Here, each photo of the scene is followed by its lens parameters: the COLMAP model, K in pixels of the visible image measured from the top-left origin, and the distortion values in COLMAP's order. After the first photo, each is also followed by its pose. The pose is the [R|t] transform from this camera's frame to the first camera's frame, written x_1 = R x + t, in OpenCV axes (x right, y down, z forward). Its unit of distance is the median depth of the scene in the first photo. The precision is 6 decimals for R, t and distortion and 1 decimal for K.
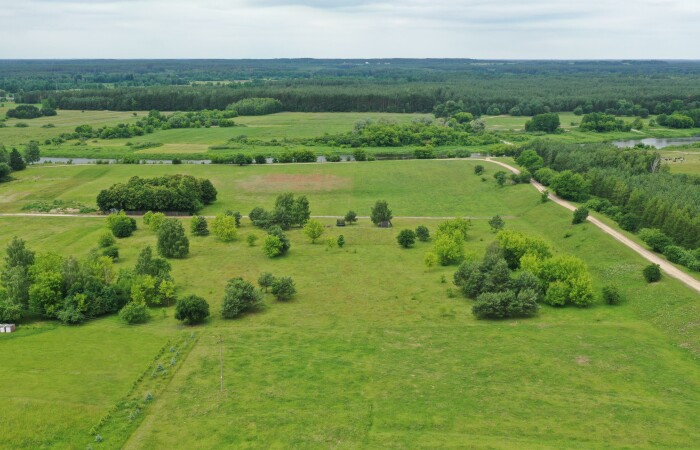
lens RADIAL K [[622.1, 0, 351.0], [0, 622.1, 225.2], [0, 0, 1]] dist [-0.005157, -0.006291]
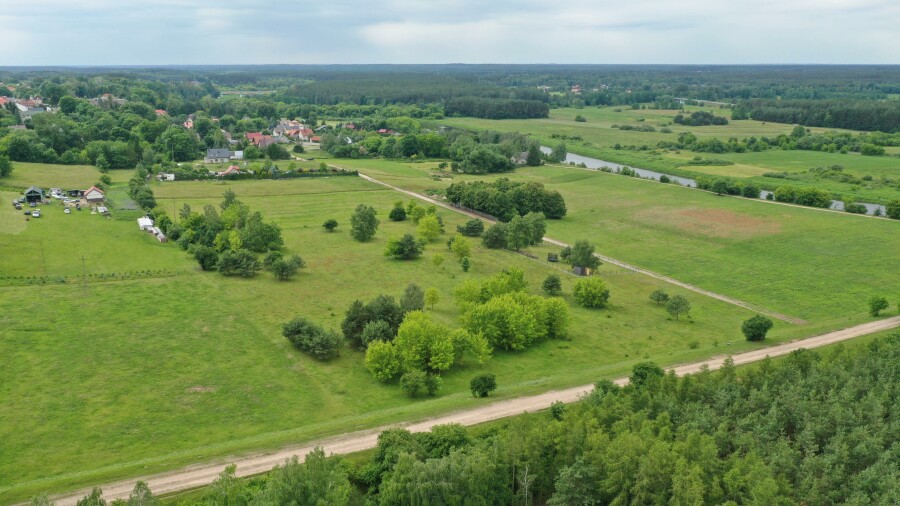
lens RADIAL K [[727.6, 0, 447.5], [0, 727.6, 248.7], [0, 0, 1]] dist [-0.011904, 0.003740]
pose [[0.510125, 0.212514, -0.833433, 0.416293], [-0.223164, 0.968513, 0.110363, -0.052492], [0.830645, 0.129693, 0.541488, 0.210671]]
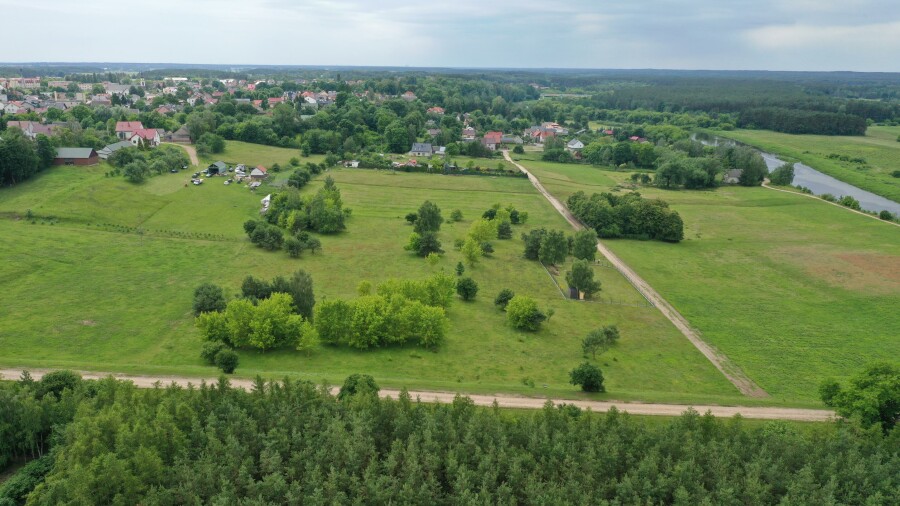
lens RADIAL K [[727.6, 0, 449.3], [0, 727.6, 254.7], [0, 0, 1]] dist [-0.011904, 0.003740]
pose [[0.019738, 0.251778, -0.967584, 0.486148], [-0.270920, 0.932912, 0.237229, -0.116878], [0.962399, 0.257456, 0.086626, 0.453482]]
